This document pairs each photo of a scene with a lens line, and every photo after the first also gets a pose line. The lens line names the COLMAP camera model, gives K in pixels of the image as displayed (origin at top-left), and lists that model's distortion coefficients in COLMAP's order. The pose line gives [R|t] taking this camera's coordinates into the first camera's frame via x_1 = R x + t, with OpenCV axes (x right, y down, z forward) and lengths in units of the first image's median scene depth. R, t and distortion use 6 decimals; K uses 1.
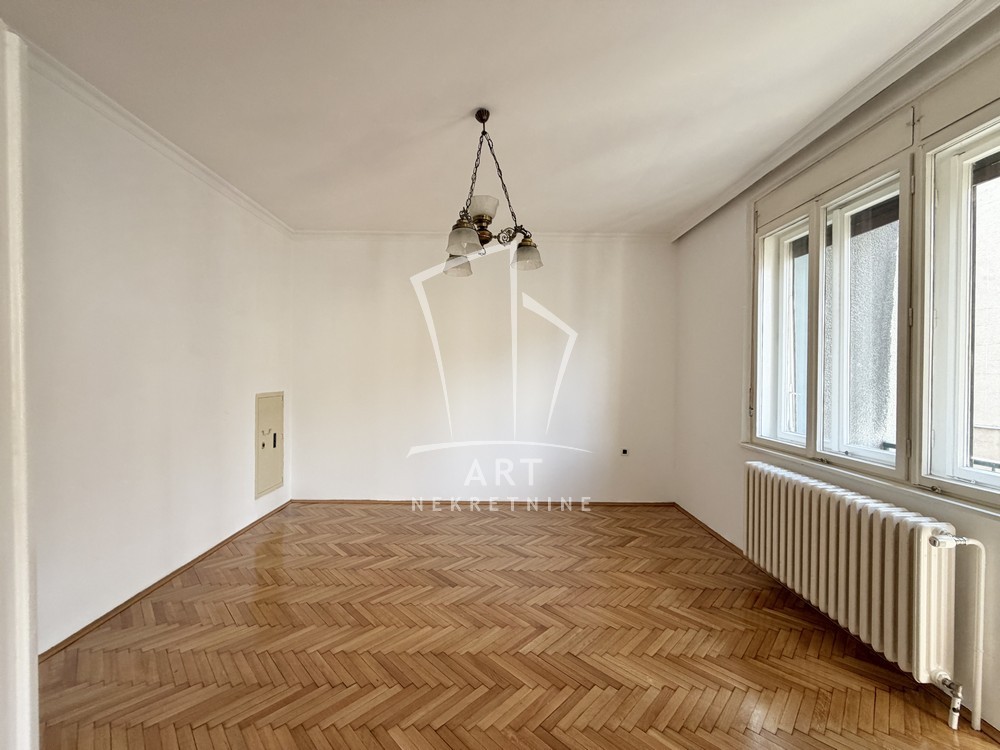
lens RADIAL K [[397.8, 0, 496.0], [0, 397.8, 377.1], [0, 0, 1]] dist [0.000767, -0.000077]
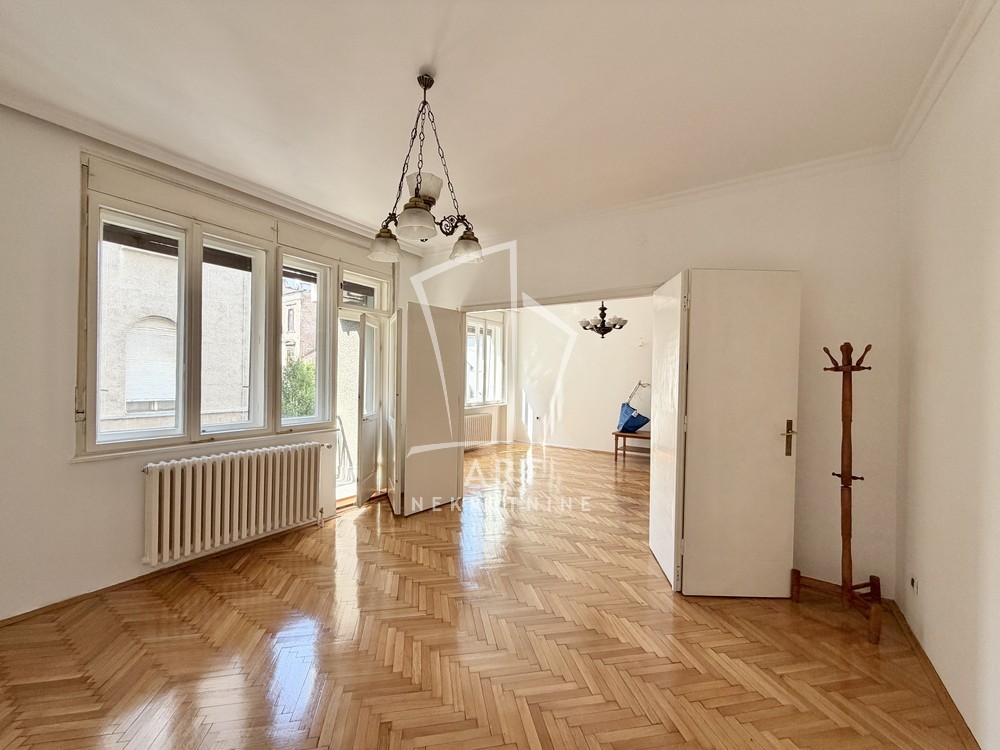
lens RADIAL K [[397.8, 0, 496.0], [0, 397.8, 377.1], [0, 0, 1]] dist [0.000767, -0.000077]
pose [[-0.825414, -0.021953, 0.564101, -0.506334], [-0.018596, 0.999759, 0.011697, -0.015368], [-0.564222, -0.000835, -0.825623, 1.240368]]
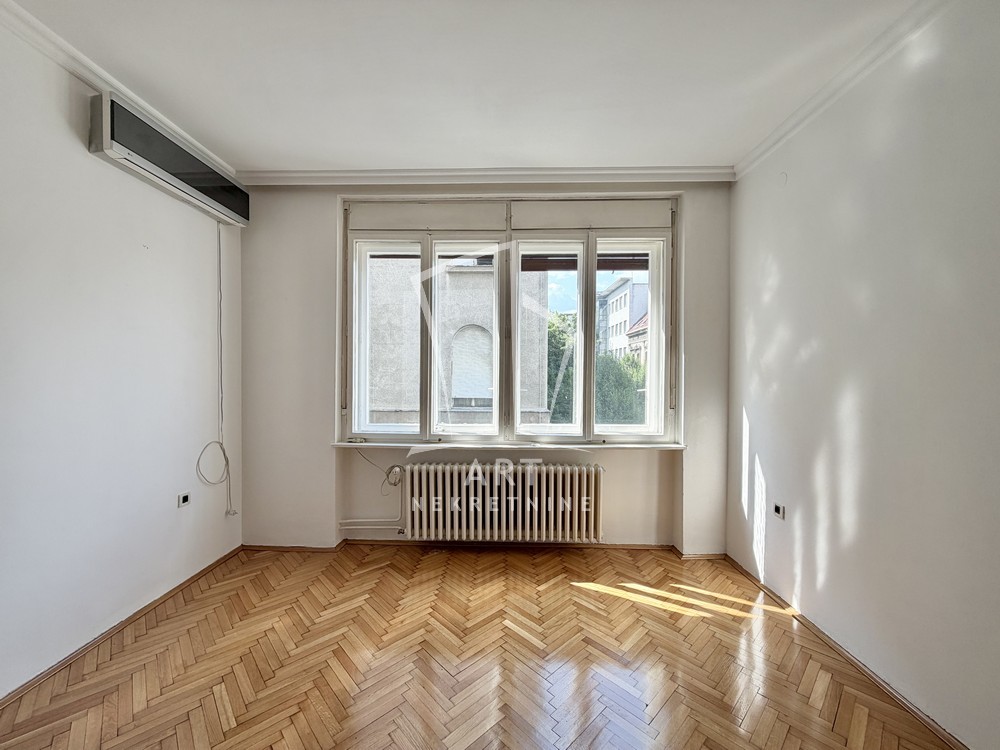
lens RADIAL K [[397.8, 0, 496.0], [0, 397.8, 377.1], [0, 0, 1]] dist [0.000767, -0.000077]
pose [[0.030637, -0.018570, 0.999358, -0.022545], [0.002426, 0.999826, 0.018504, 0.006661], [-0.999528, 0.001858, 0.030677, -0.654437]]
